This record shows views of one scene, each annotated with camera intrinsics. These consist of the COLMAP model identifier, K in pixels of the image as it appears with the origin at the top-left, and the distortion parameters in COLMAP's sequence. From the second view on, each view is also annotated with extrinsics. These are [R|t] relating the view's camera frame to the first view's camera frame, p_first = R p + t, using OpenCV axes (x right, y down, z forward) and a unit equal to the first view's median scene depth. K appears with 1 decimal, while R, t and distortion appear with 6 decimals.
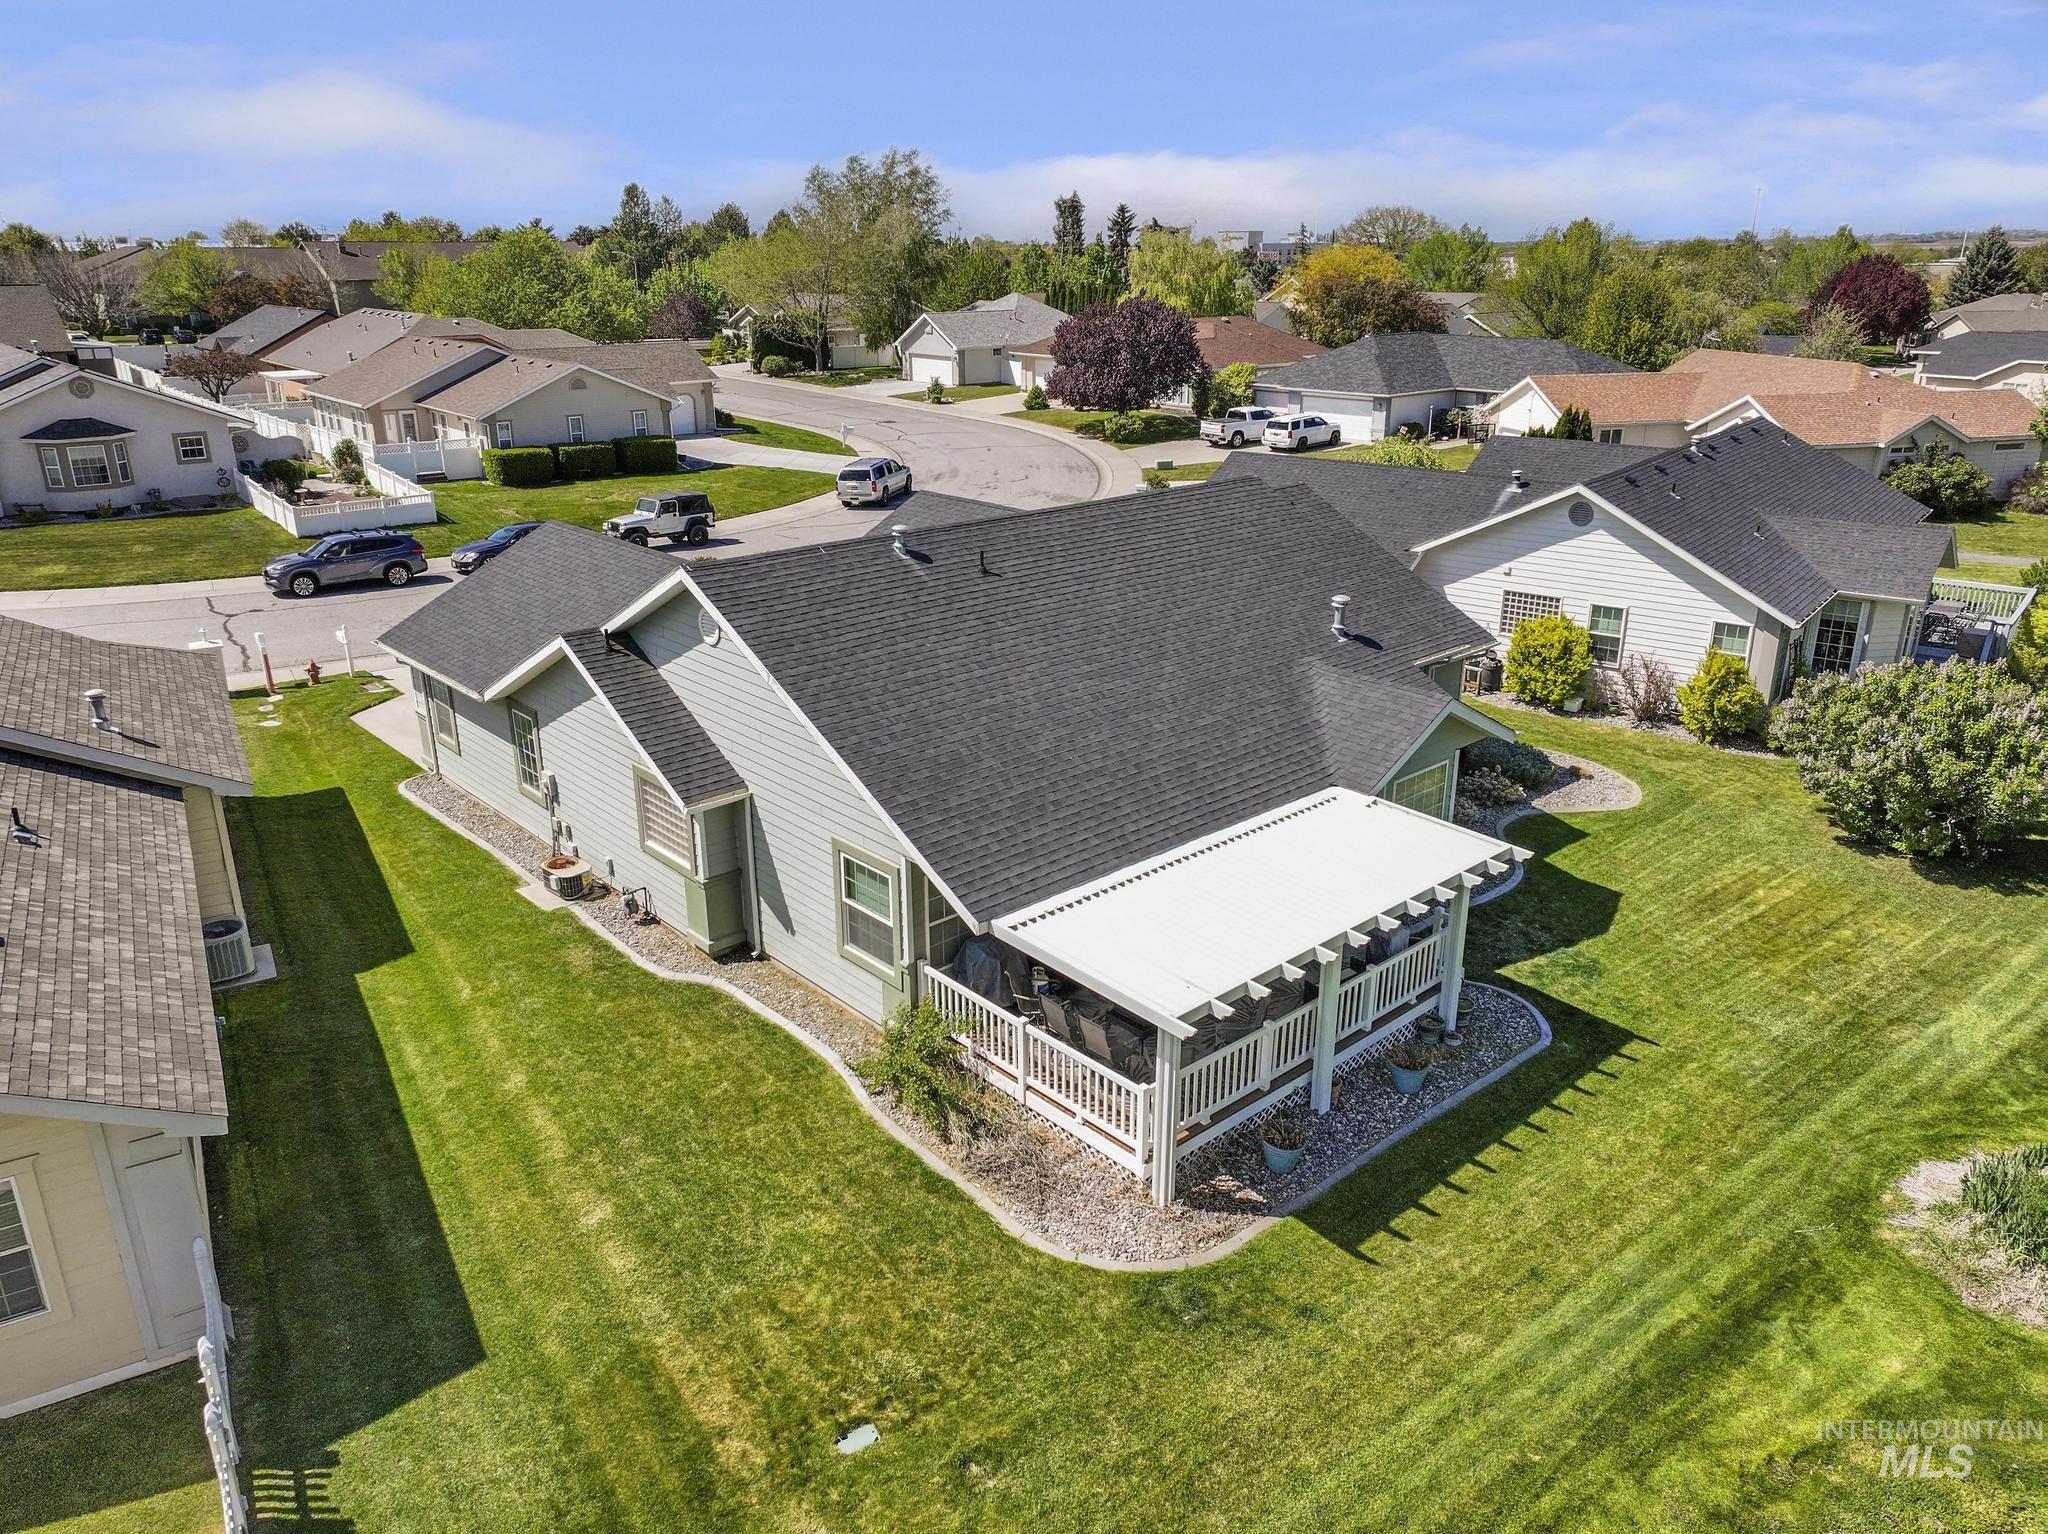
lens RADIAL K [[1413.6, 0, 1028.7], [0, 1413.6, 802.6], [0, 0, 1]] dist [0.007038, 0.001209]
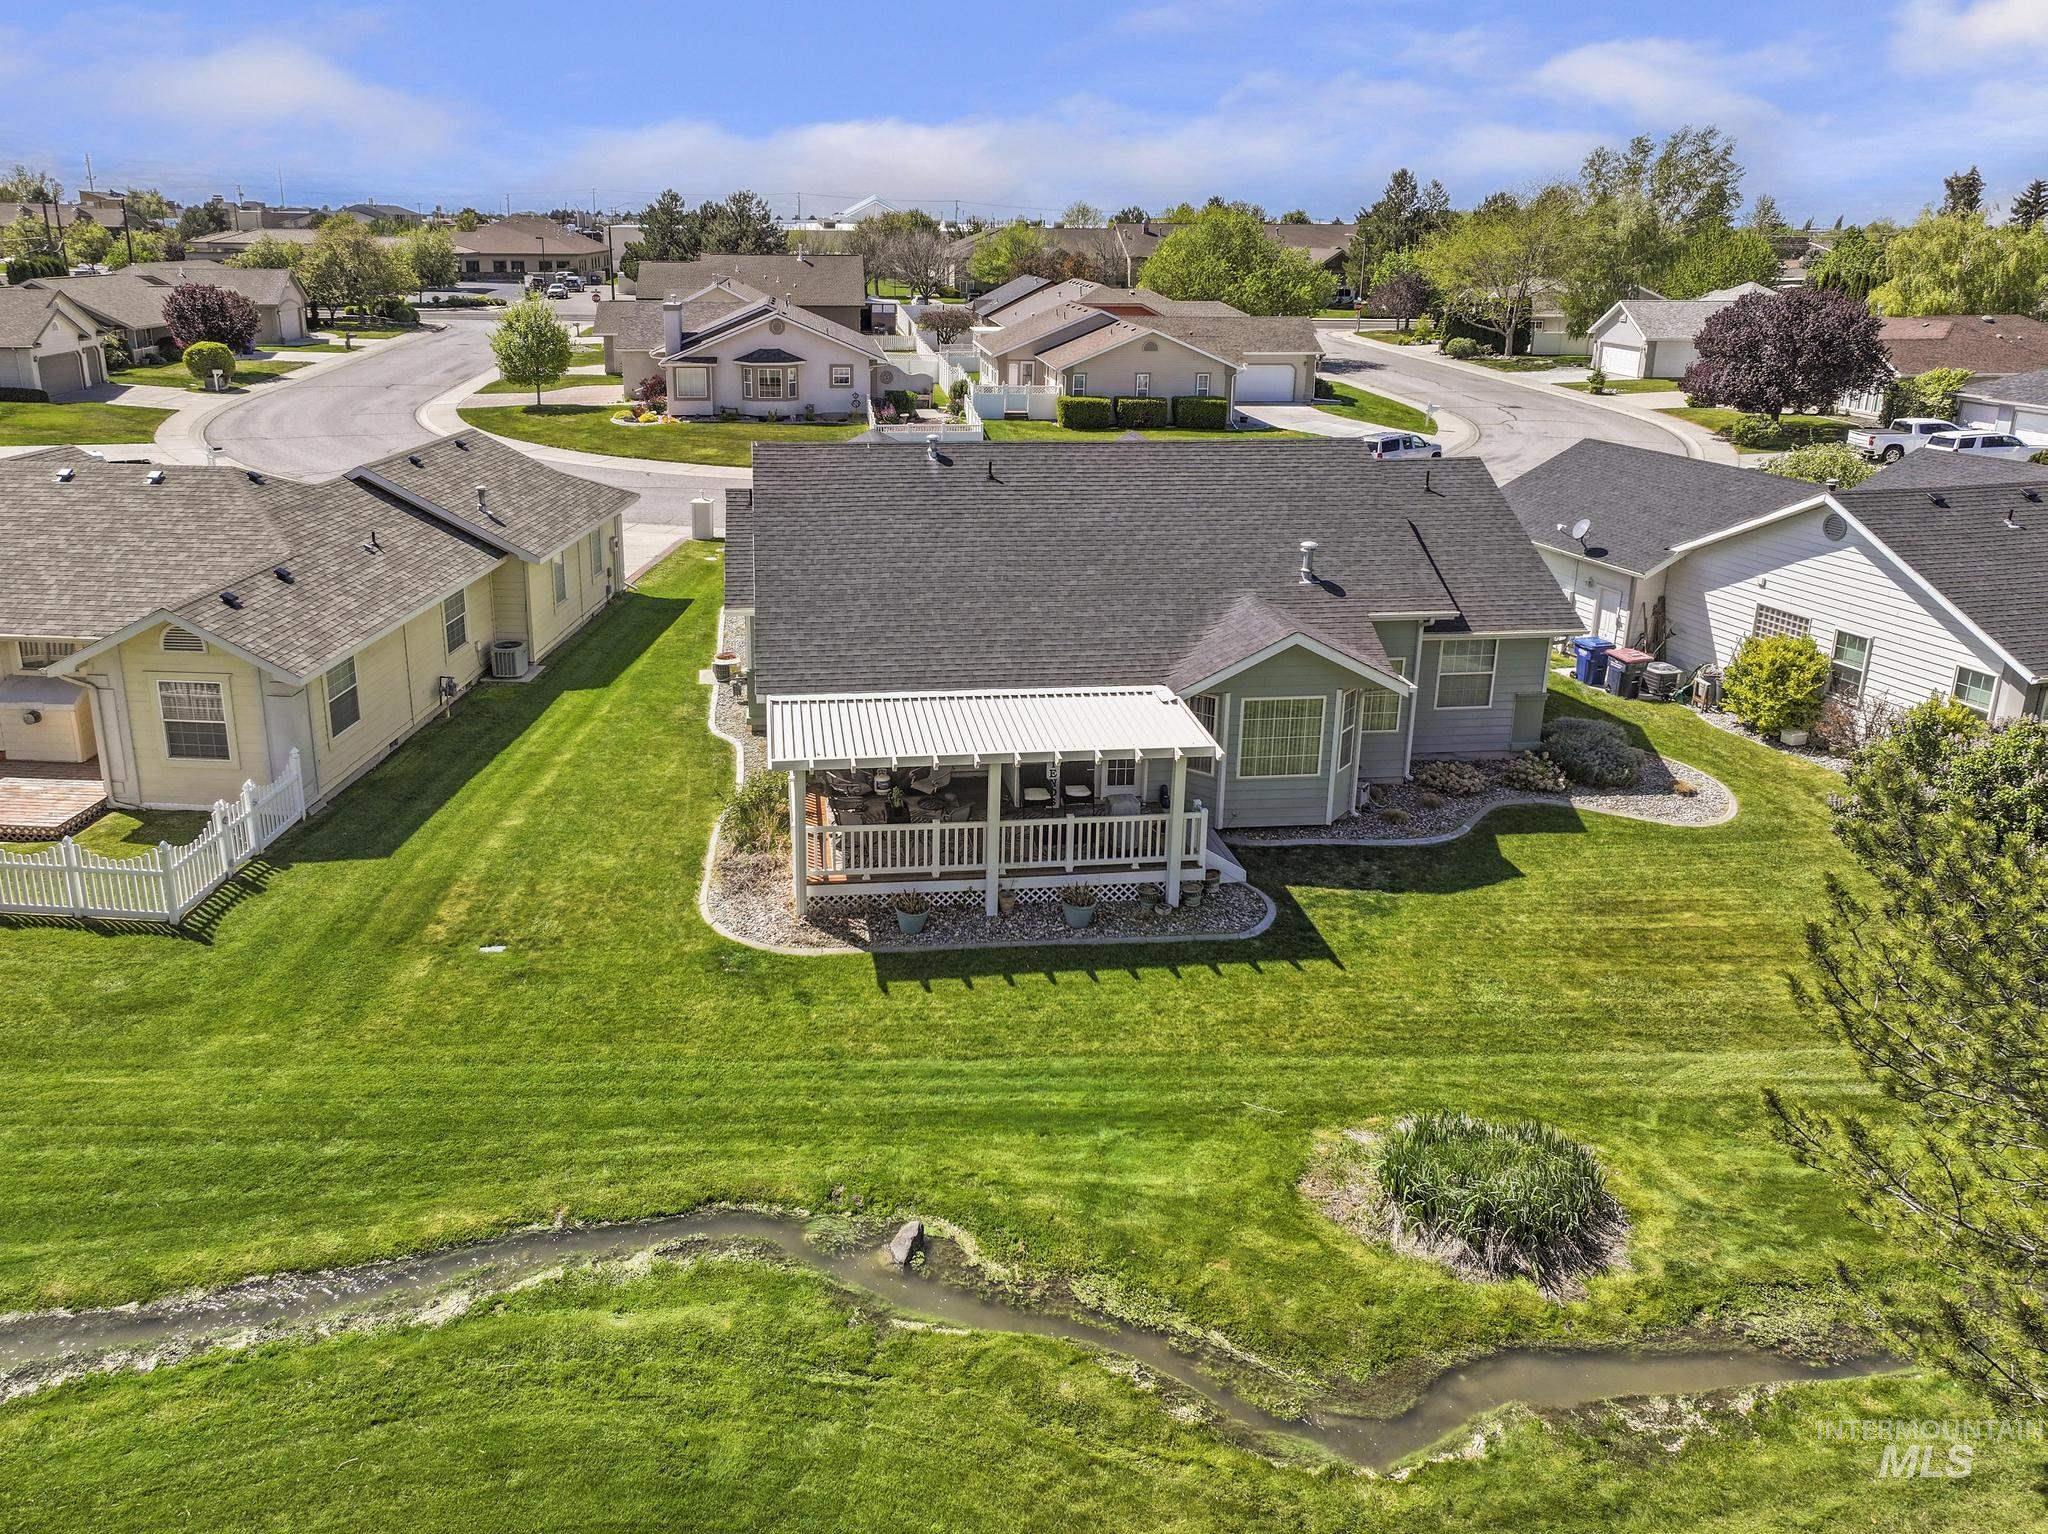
lens RADIAL K [[1483.8, 0, 934.9], [0, 1483.8, 651.3], [0, 0, 1]] dist [0.002959, 0.022522]
pose [[0.812349, 0.168927, -0.558168, 0.469176], [-0.222441, 0.974521, -0.028803, 0.024584], [0.539081, 0.147558, 0.829228, -0.067509]]
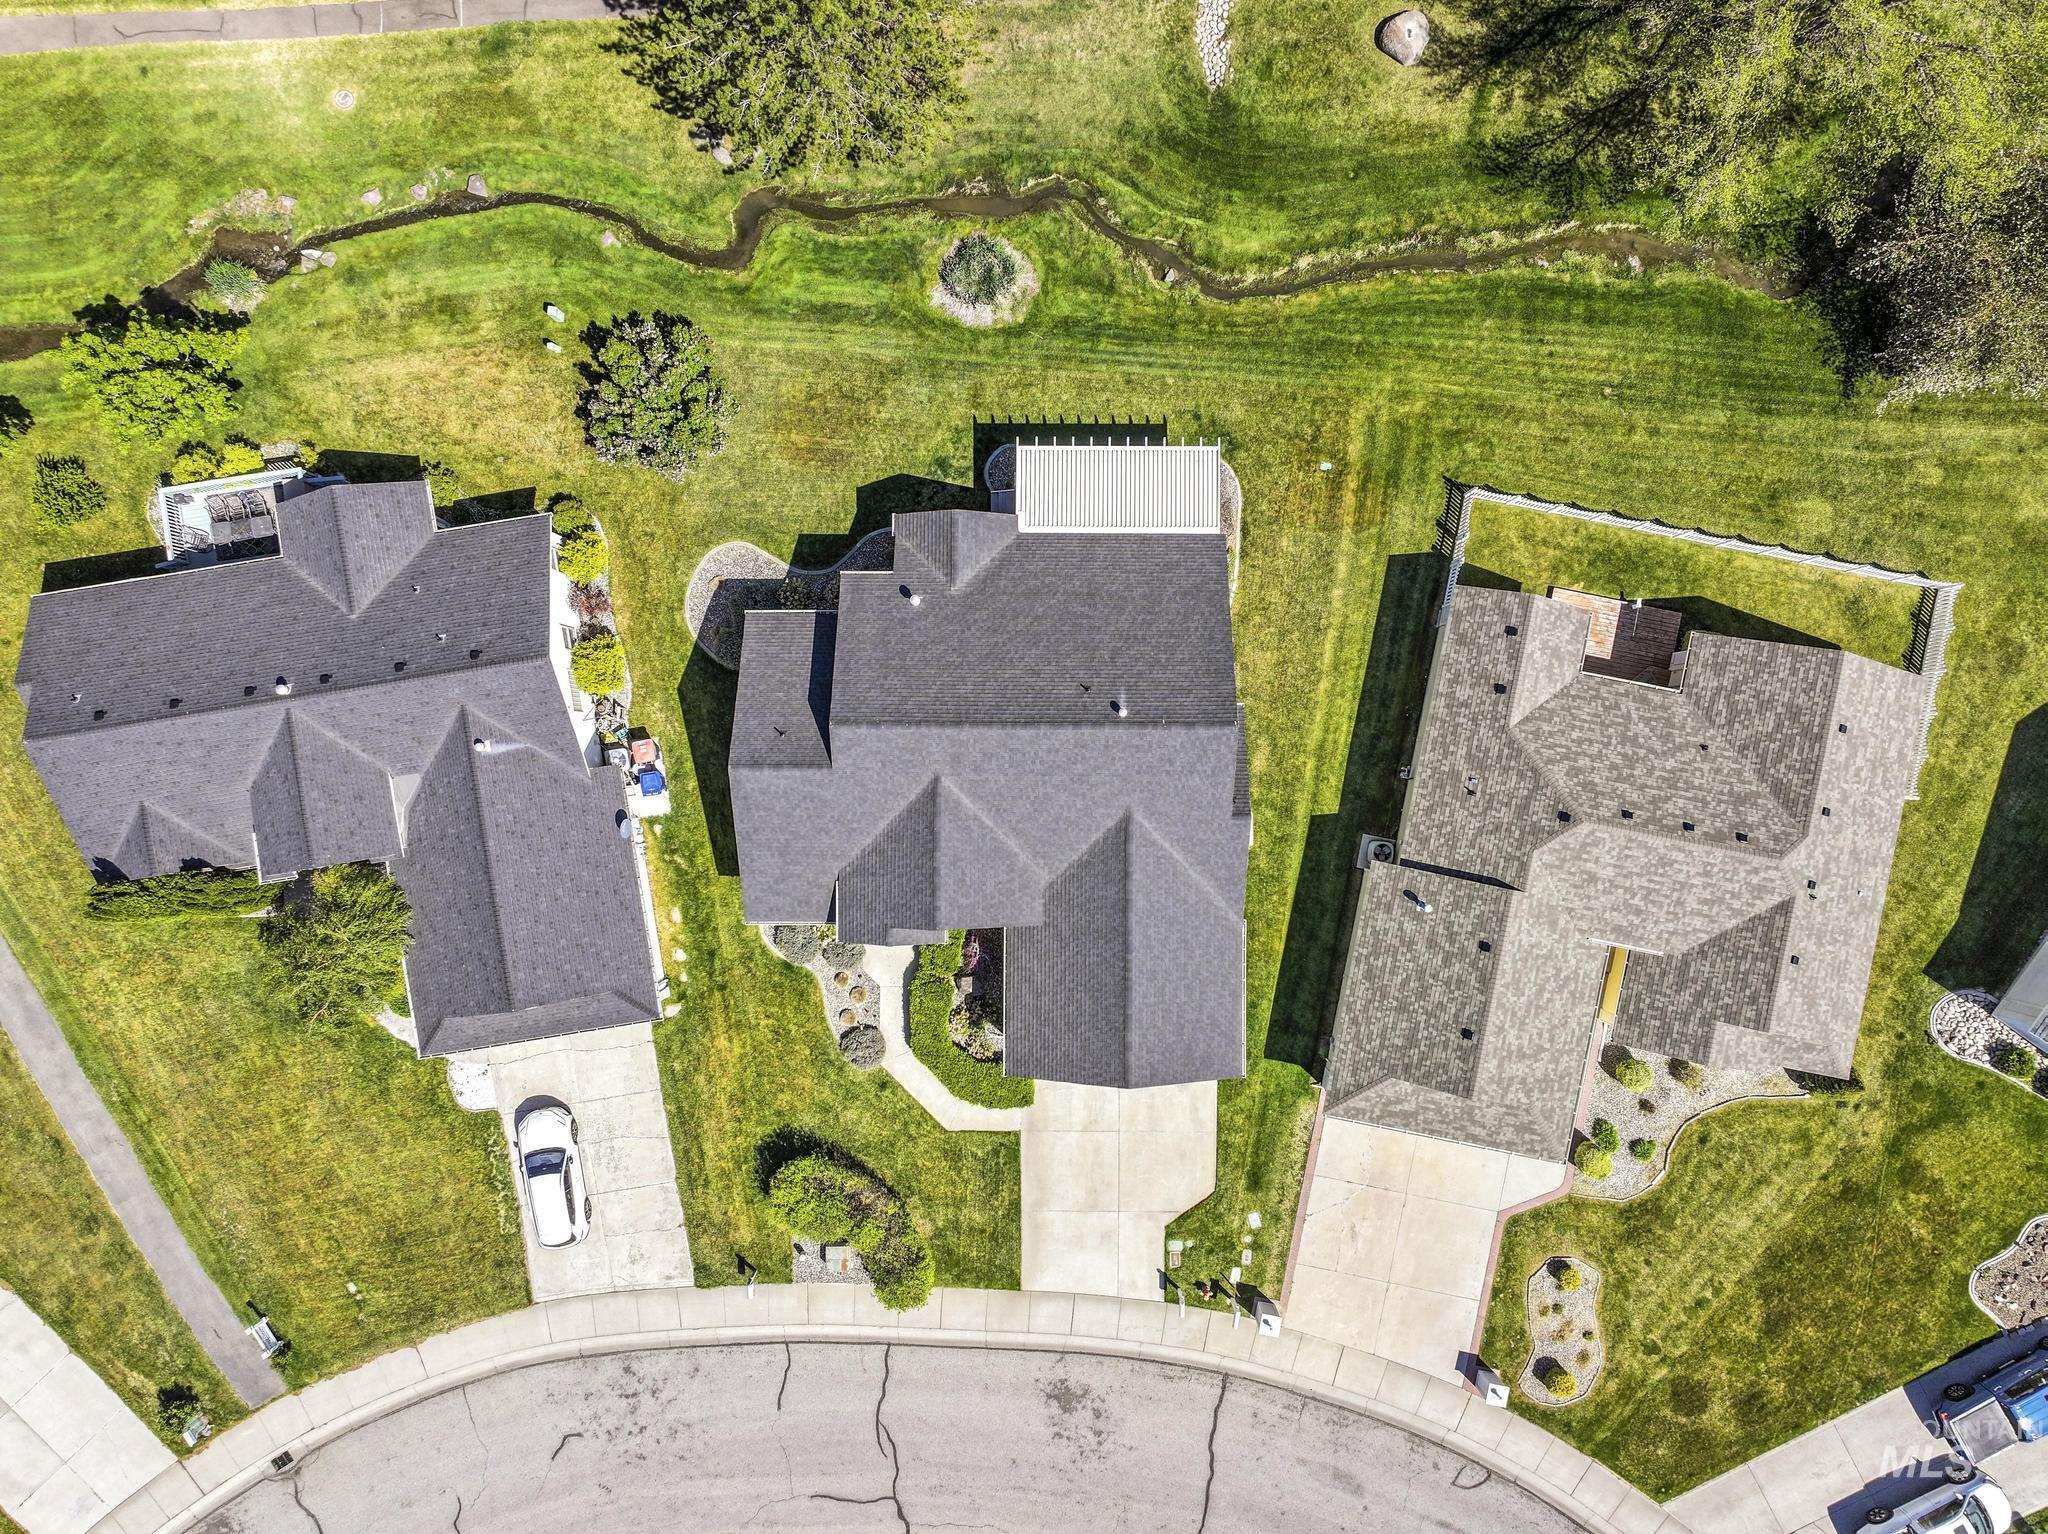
lens RADIAL K [[1453.5, 0, 1049.0], [0, 1453.5, 747.8], [0, 0, 1]] dist [0.006281, -0.002818]
pose [[-0.737960, -0.674829, 0.004612, -0.040383], [0.253510, -0.270880, 0.928631, -1.438305], [-0.625418, 0.686462, 0.370975, 0.217642]]
